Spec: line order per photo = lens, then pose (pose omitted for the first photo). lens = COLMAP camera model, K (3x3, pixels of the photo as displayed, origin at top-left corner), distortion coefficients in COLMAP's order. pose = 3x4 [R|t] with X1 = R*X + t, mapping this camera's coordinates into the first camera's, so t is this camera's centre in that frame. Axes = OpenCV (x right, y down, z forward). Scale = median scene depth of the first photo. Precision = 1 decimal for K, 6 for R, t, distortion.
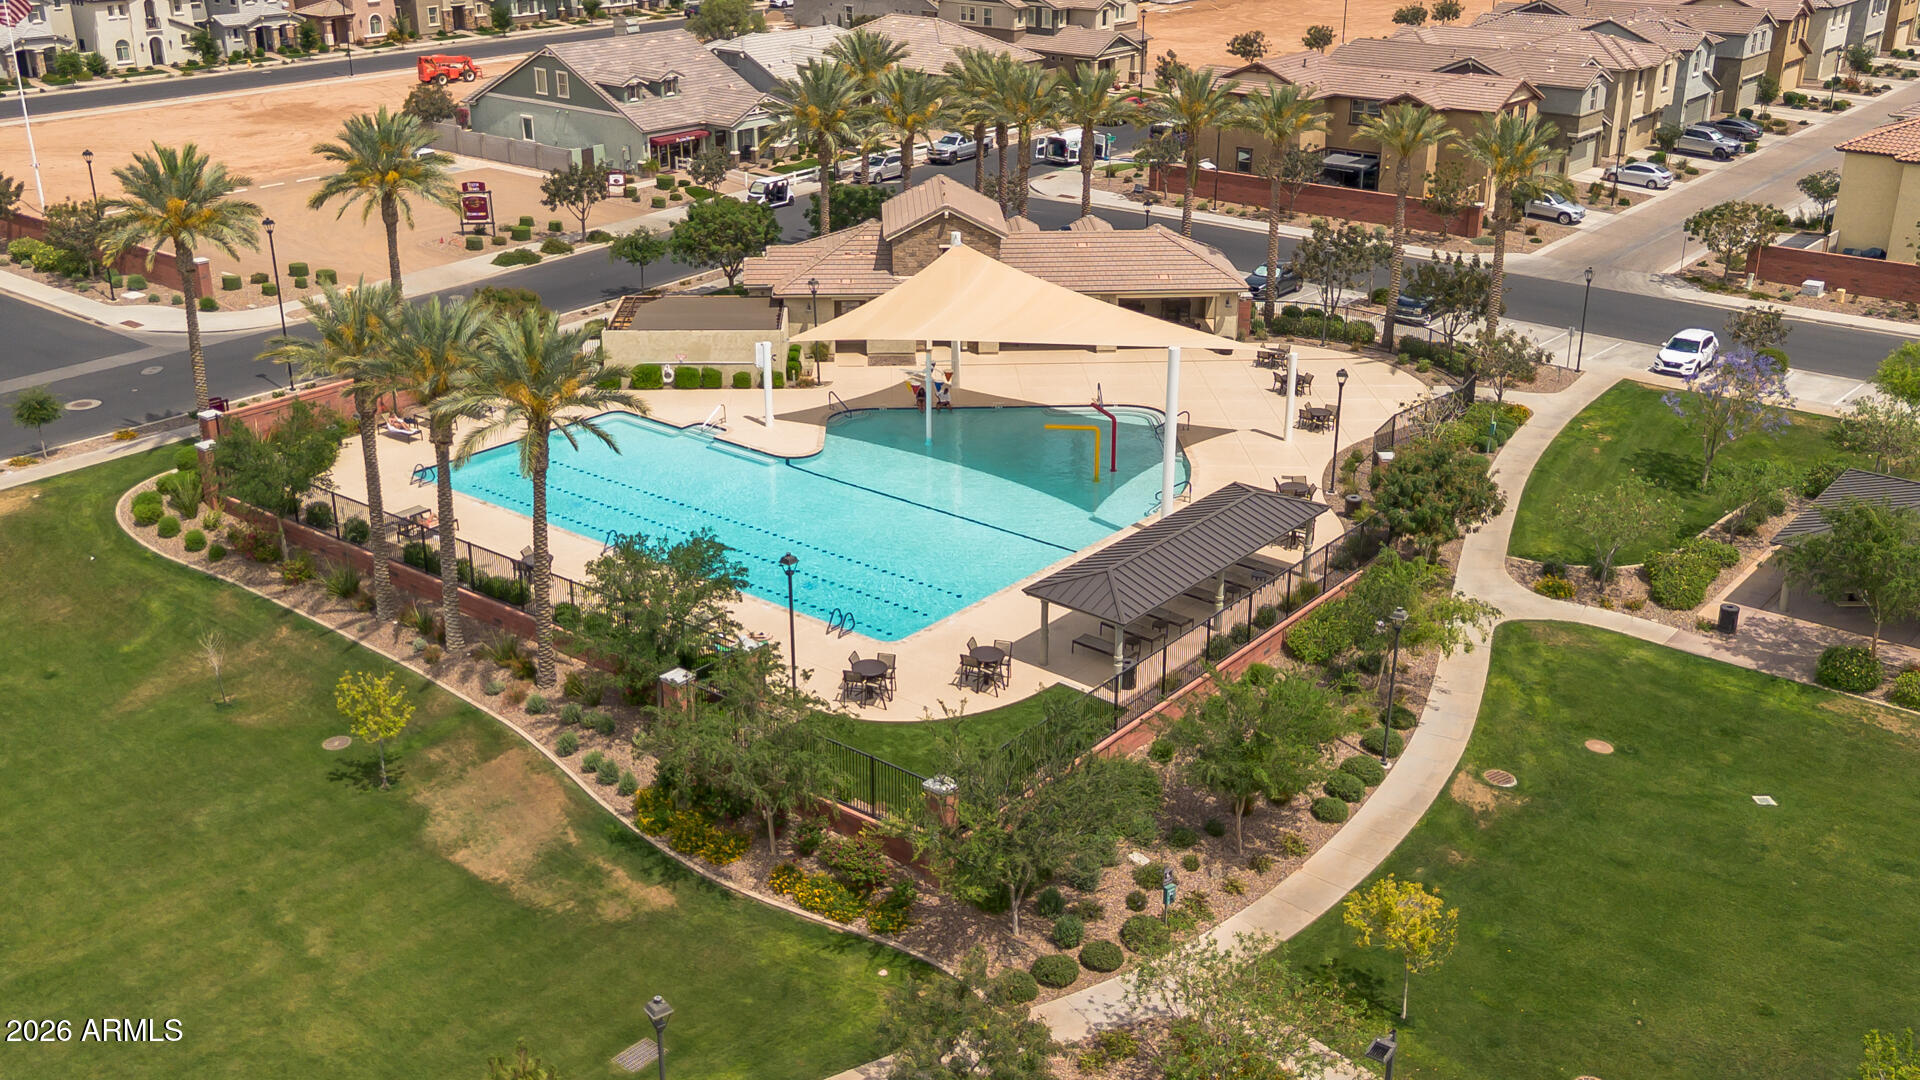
lens RADIAL K [[1869.8, 0, 959.1], [0, 1869.8, 547.5], [0, 0, 1]] dist [0.037089, 0.000000]
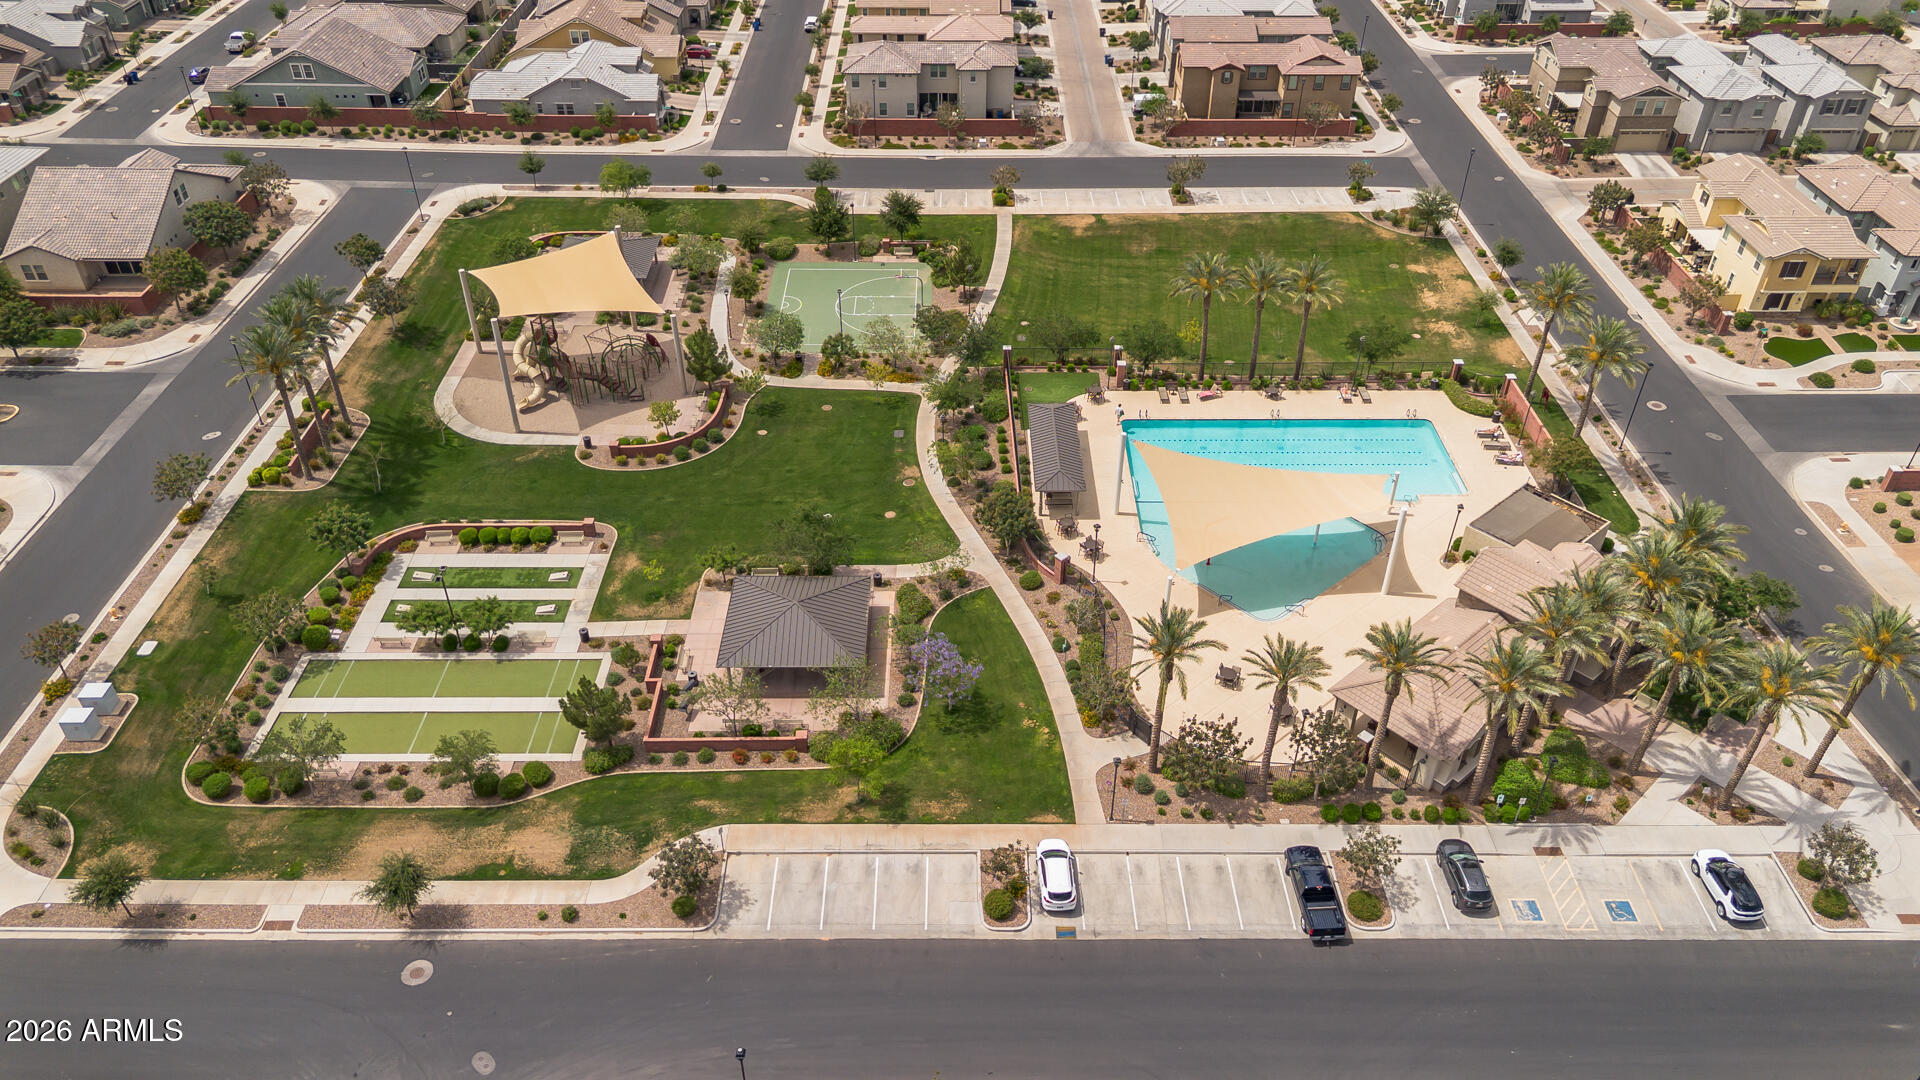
lens RADIAL K [[1367.4, 0, 958.4], [0, 1367.4, 537.2], [0, 0, 1]] dist [0.048388, -0.038376]
pose [[-0.774304, 0.374703, -0.509952, 0.868578], [-0.242495, 0.568642, 0.786029, -0.960683], [0.584508, 0.732286, -0.349438, 1.224066]]
